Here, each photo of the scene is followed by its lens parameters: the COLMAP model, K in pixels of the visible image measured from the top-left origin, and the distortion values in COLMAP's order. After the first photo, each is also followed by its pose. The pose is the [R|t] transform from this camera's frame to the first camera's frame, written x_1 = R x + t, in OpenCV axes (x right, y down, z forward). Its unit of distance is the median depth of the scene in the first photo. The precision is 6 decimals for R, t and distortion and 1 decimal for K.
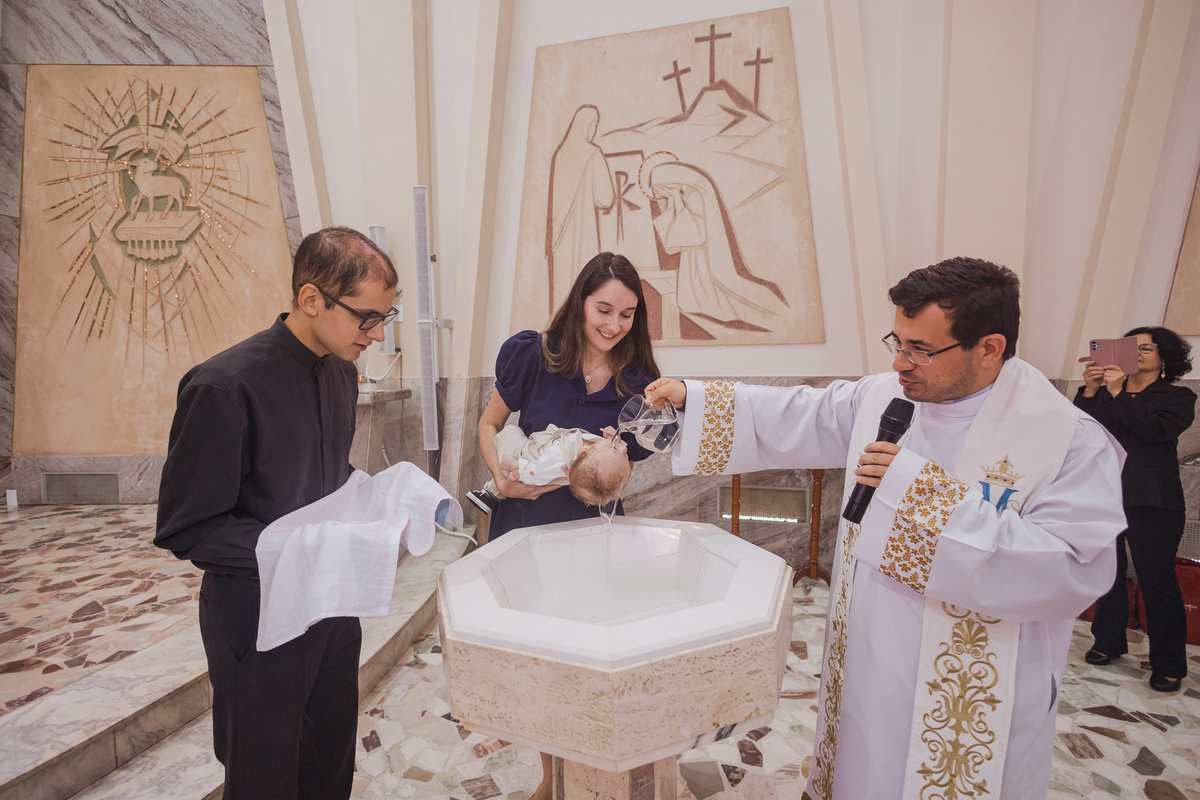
lens RADIAL K [[545.7, 0, 600.2], [0, 545.7, 400.3], [0, 0, 1]] dist [0.011220, -0.005440]
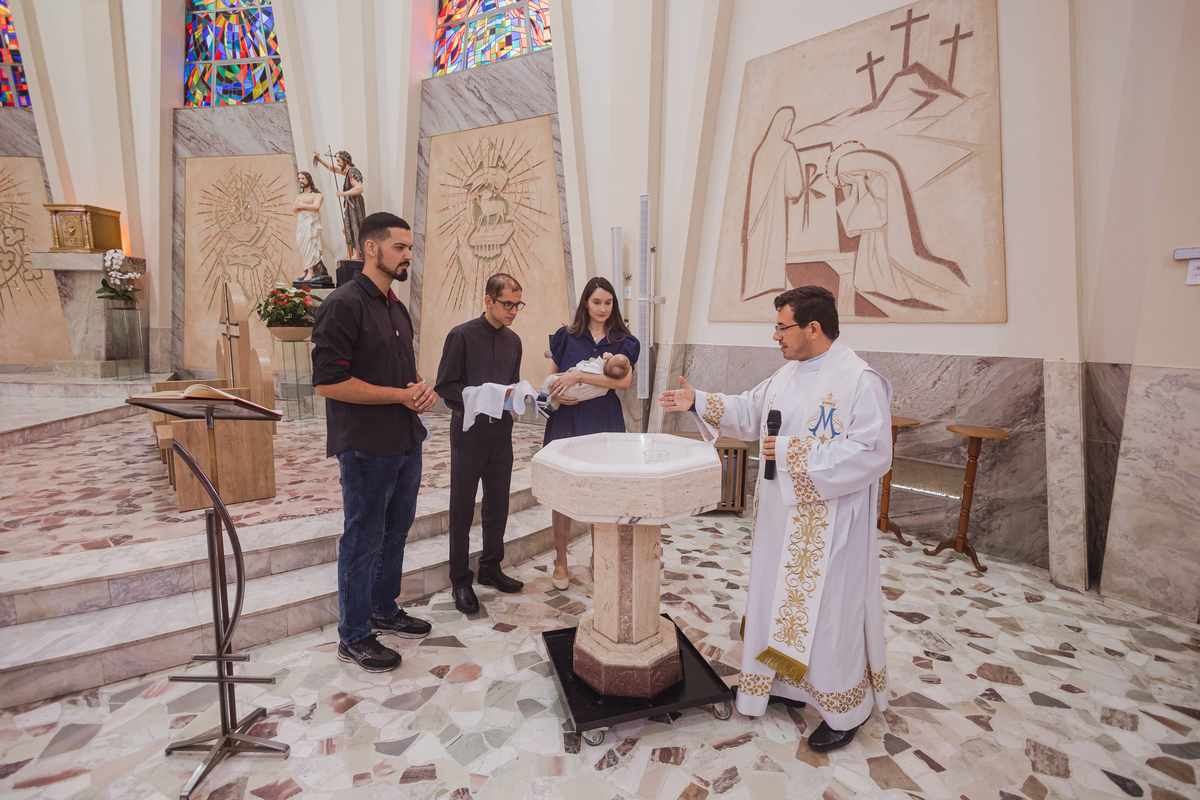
lens RADIAL K [[536.0, 0, 604.3], [0, 536.0, 400.7], [0, 0, 1]] dist [0.002243, 0.000213]
pose [[0.875700, 0.089543, -0.474480, 0.227469], [-0.058501, 0.995091, 0.079822, -0.000581], [0.479298, -0.042143, 0.876640, -0.176541]]
